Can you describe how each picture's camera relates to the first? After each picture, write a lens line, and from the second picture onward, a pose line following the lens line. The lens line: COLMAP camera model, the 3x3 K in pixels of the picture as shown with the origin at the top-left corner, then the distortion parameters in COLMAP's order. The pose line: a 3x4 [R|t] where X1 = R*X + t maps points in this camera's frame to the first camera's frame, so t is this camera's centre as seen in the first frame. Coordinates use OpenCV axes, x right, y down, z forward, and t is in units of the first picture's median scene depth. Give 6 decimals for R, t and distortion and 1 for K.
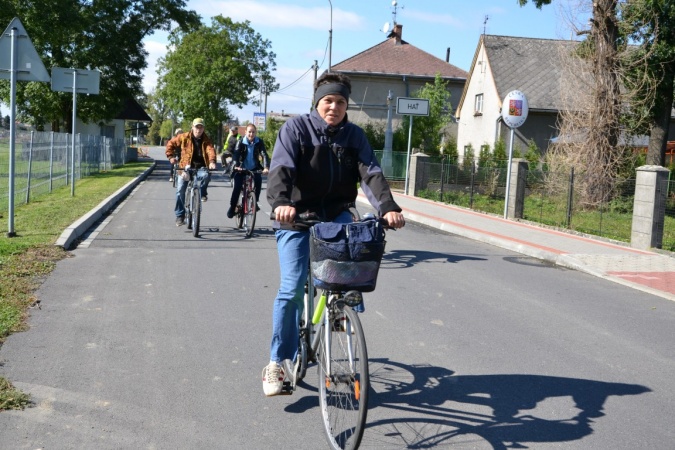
lens RADIAL K [[787.0, 0, 323.2], [0, 787.0, 223.0], [0, 0, 1]] dist [-0.027547, 0.009994]
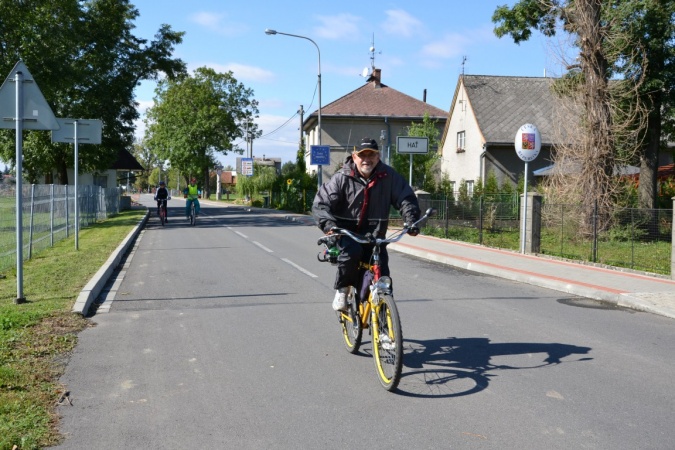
lens RADIAL K [[737.0, 0, 325.3], [0, 737.0, 224.8], [0, 0, 1]] dist [-0.042916, 0.045900]
pose [[0.998466, -0.042488, 0.035516, -0.025112], [0.044065, 0.998021, -0.044862, -0.006244], [-0.033539, 0.046358, 0.998362, 0.048656]]
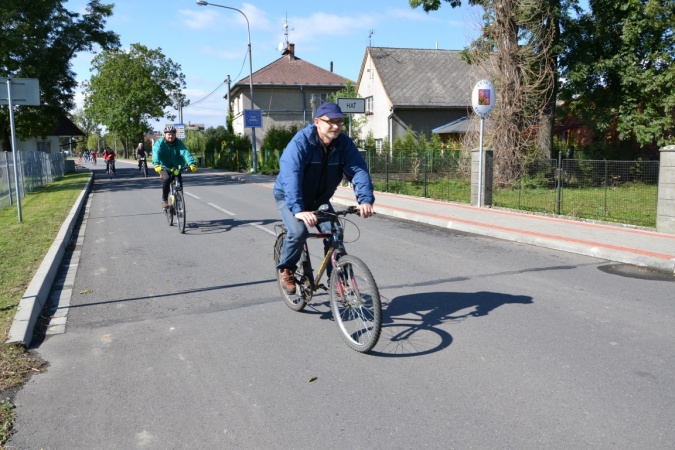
lens RADIAL K [[574.0, 0, 330.4], [0, 574.0, 226.2], [0, 0, 1]] dist [0.001333, -0.009729]
pose [[0.978203, -0.090192, 0.187039, -0.054013], [0.081885, 0.995300, 0.051691, -0.019000], [-0.190822, -0.035249, 0.980992, 0.162801]]
